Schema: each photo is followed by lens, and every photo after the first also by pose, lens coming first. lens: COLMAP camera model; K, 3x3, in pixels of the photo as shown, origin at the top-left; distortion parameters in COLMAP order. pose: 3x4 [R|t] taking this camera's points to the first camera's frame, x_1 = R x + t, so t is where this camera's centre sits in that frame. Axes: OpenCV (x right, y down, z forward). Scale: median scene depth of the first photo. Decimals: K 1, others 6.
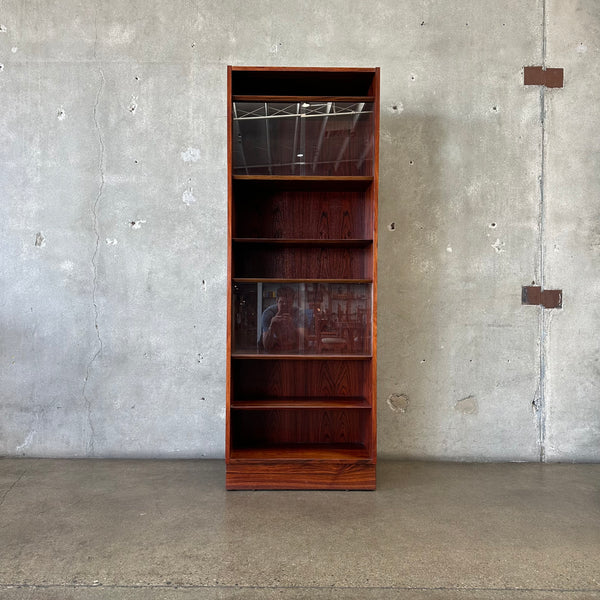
lens RADIAL K [[554.9, 0, 293.4], [0, 554.9, 307.1], [0, 0, 1]] dist [0.032000, 0.000000]
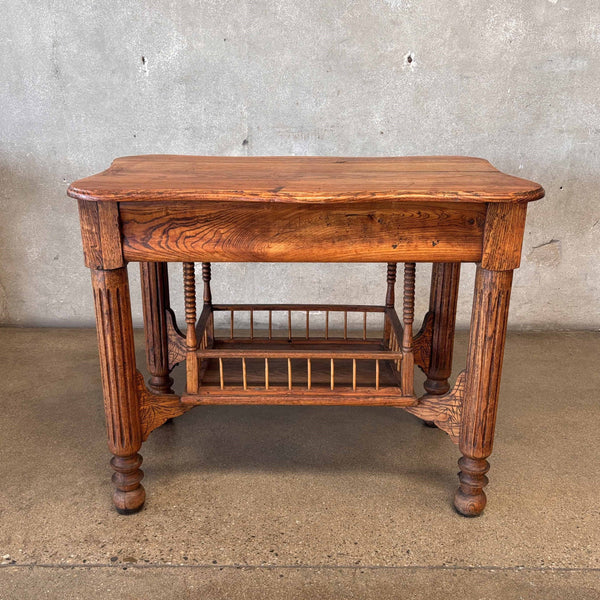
lens RADIAL K [[677.1, 0, 279.4], [0, 677.1, 333.4], [0, 0, 1]] dist [0.006125, 0.000000]
pose [[0.999984, -0.004440, -0.003589, -0.016846], [0.005430, 0.933805, 0.357740, -0.046970], [0.001763, -0.357754, 0.933814, 0.295245]]
